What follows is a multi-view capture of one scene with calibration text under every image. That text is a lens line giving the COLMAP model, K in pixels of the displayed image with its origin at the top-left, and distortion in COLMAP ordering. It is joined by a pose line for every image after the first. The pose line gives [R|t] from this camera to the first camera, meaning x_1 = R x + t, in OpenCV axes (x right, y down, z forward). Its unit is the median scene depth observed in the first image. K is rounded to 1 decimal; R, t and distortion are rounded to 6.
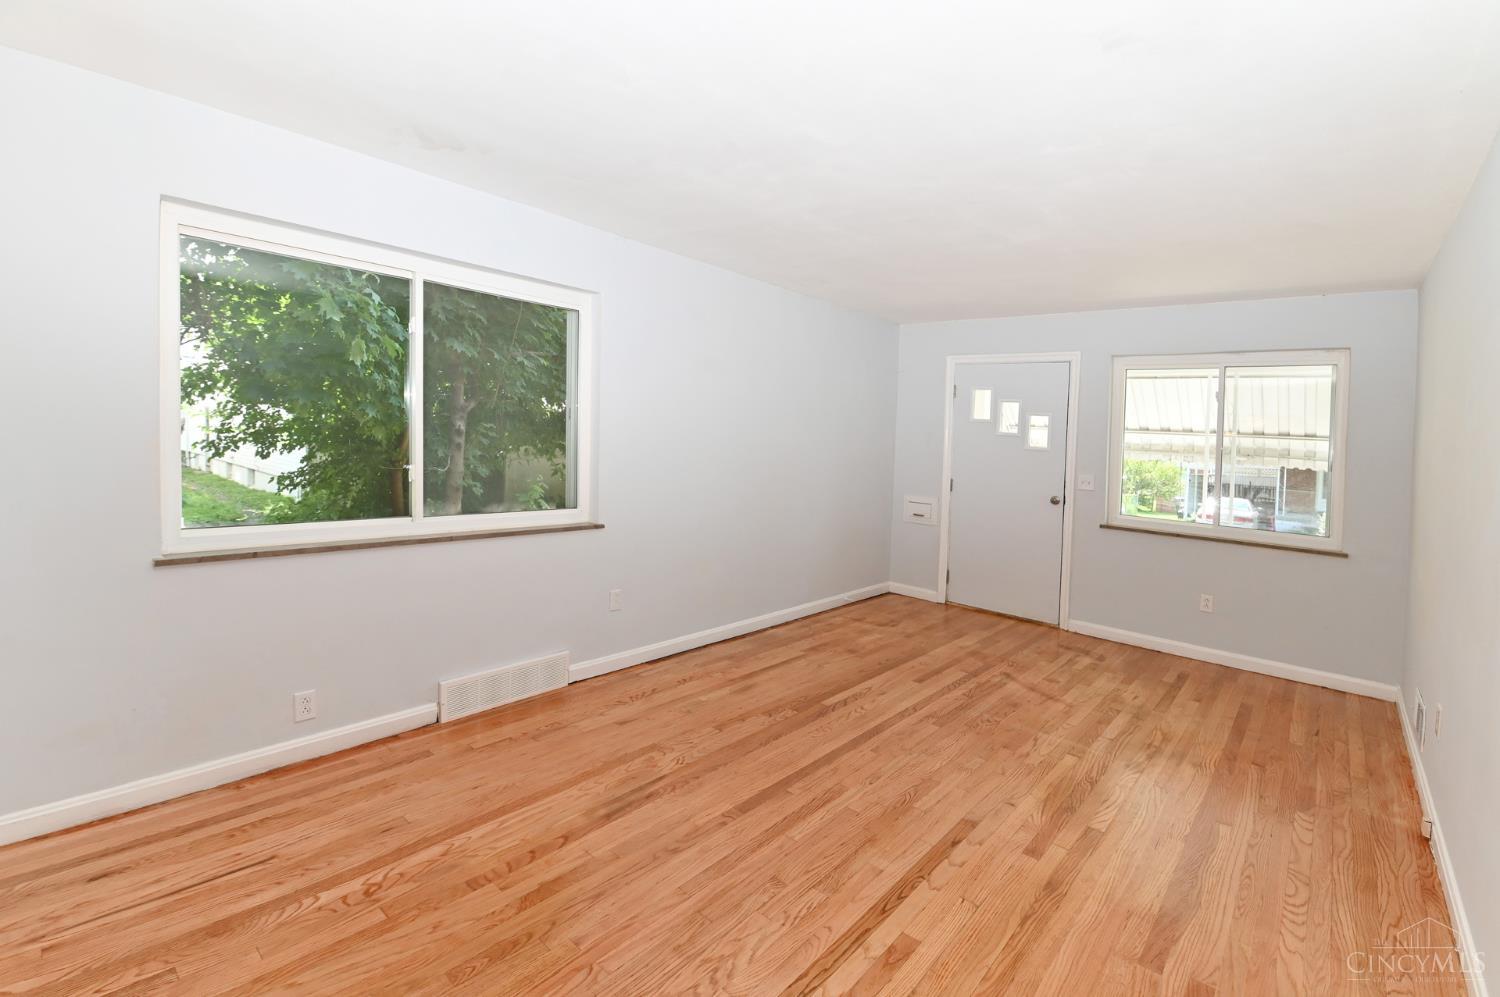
lens RADIAL K [[654.6, 0, 770.5], [0, 654.6, 464.5], [0, 0, 1]] dist [0.001655, -0.009374]
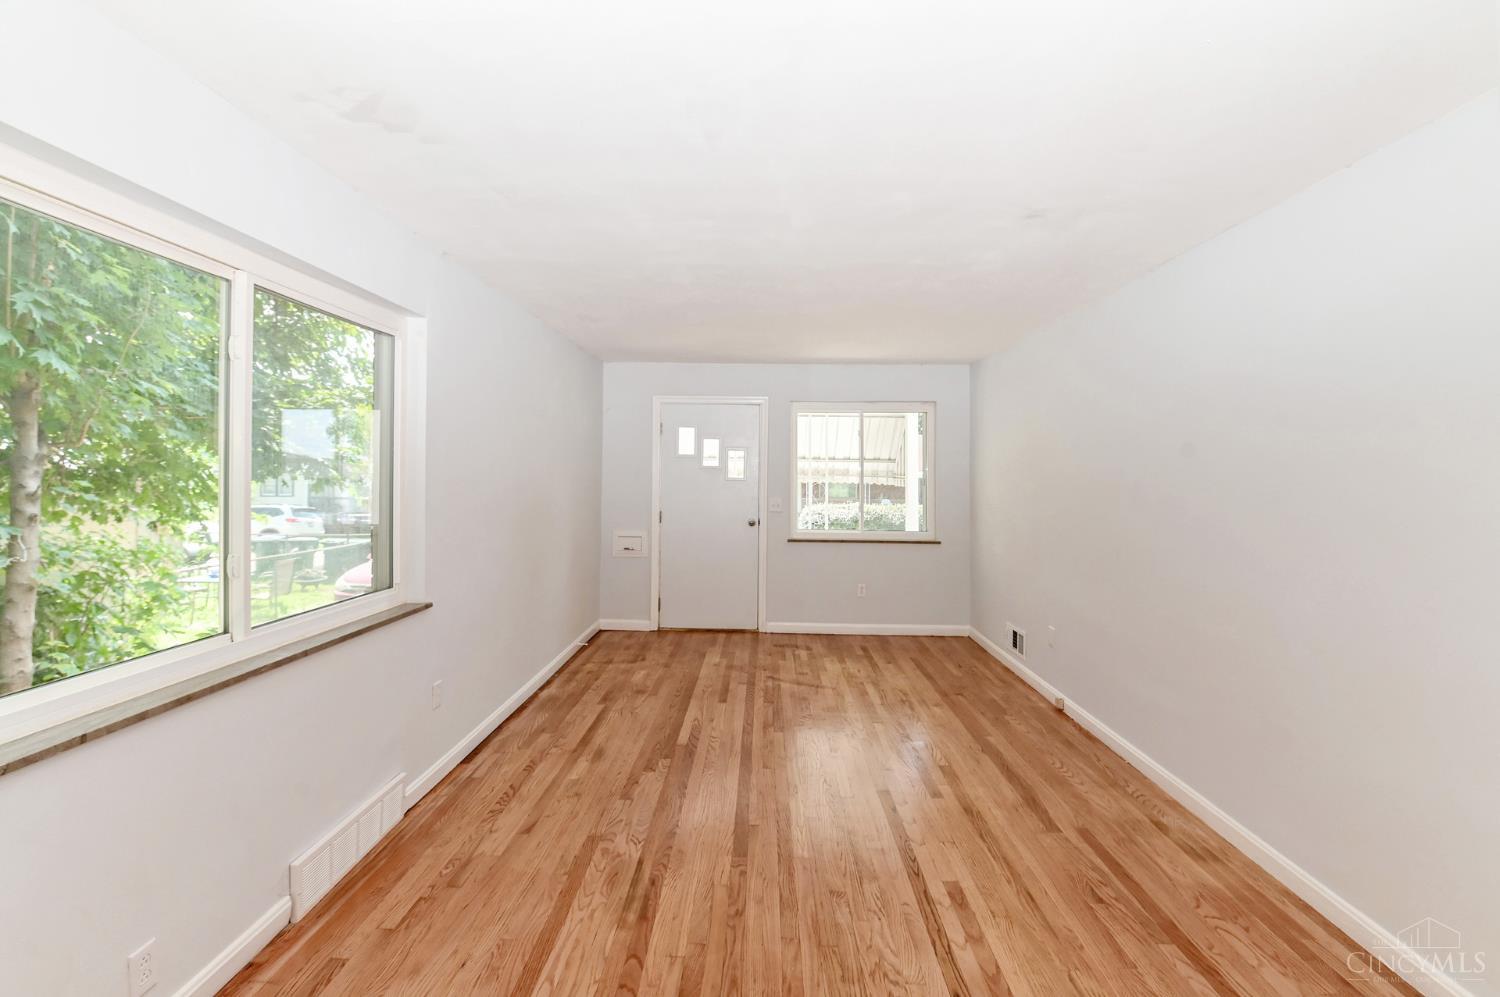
lens RADIAL K [[654.6, 0, 770.5], [0, 654.6, 464.5], [0, 0, 1]] dist [0.001655, -0.009374]
pose [[0.778718, -0.032717, 0.626521, -0.401575], [0.058817, 0.998048, -0.020988, -0.033119], [-0.624611, 0.053194, 0.779122, 0.097618]]
